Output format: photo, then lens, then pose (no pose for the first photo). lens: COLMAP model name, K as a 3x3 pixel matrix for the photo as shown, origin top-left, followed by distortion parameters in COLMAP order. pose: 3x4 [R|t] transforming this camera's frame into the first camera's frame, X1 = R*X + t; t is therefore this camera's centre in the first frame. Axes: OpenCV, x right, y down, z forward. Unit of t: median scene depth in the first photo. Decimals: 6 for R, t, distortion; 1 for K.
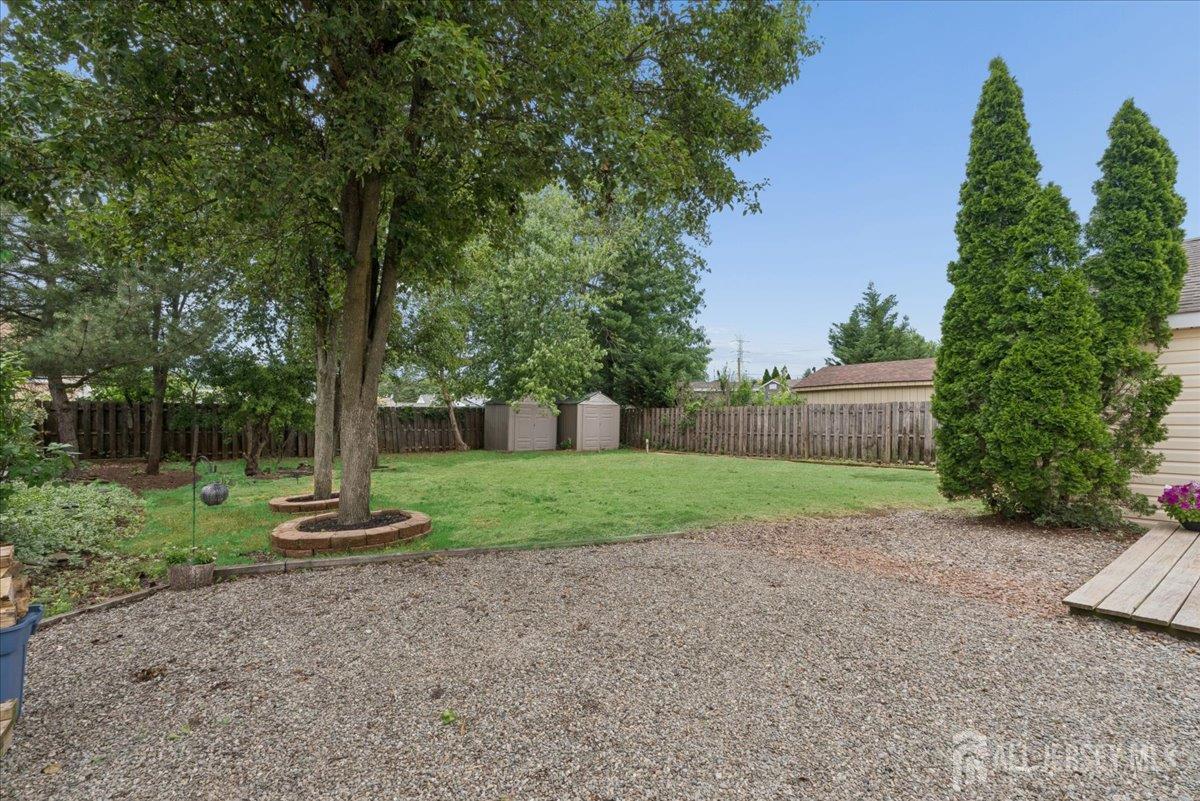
lens RADIAL K [[547.5, 0, 599.8], [0, 547.5, 407.8], [0, 0, 1]] dist [-0.000185, -0.000044]
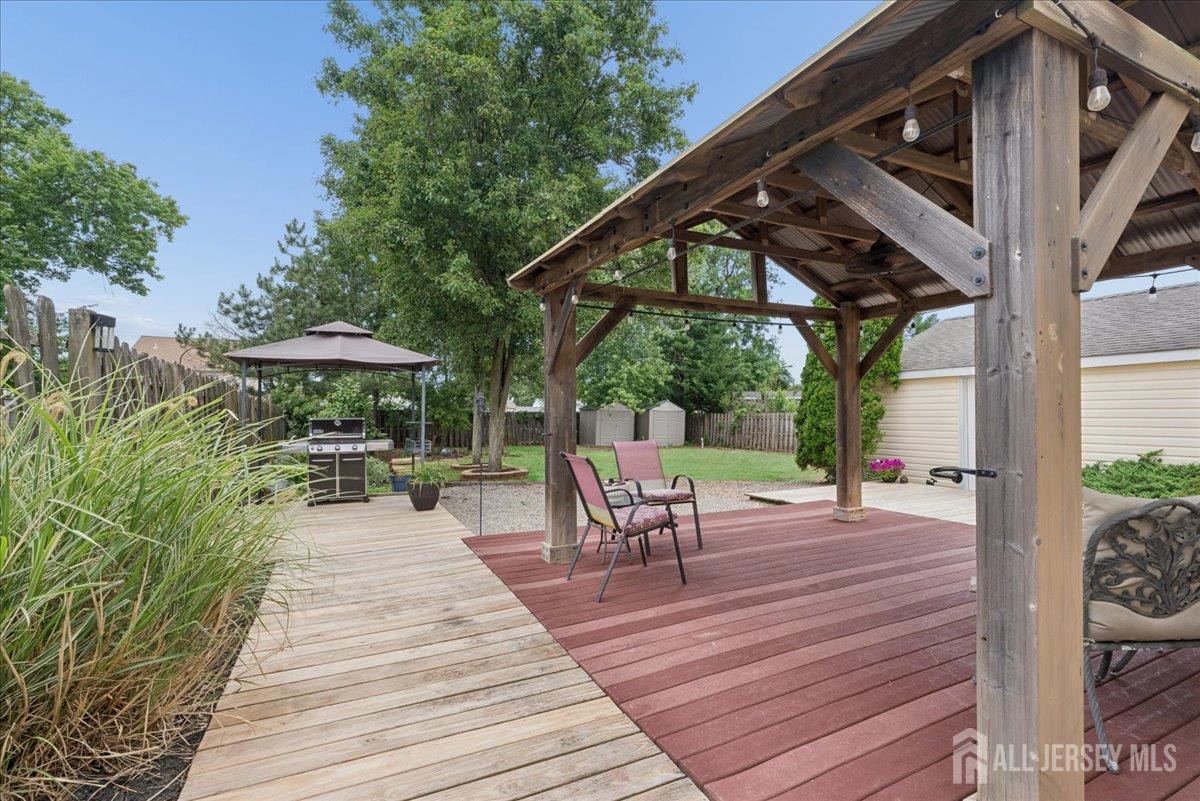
lens RADIAL K [[547.5, 0, 599.3], [0, 547.5, 402.8], [0, 0, 1]] dist [-0.000185, -0.000044]
pose [[0.978570, 0.001330, -0.205911, 0.108360], [-0.003133, 0.999960, -0.008432, -0.012113], [0.205891, 0.008896, 0.978534, -0.279423]]
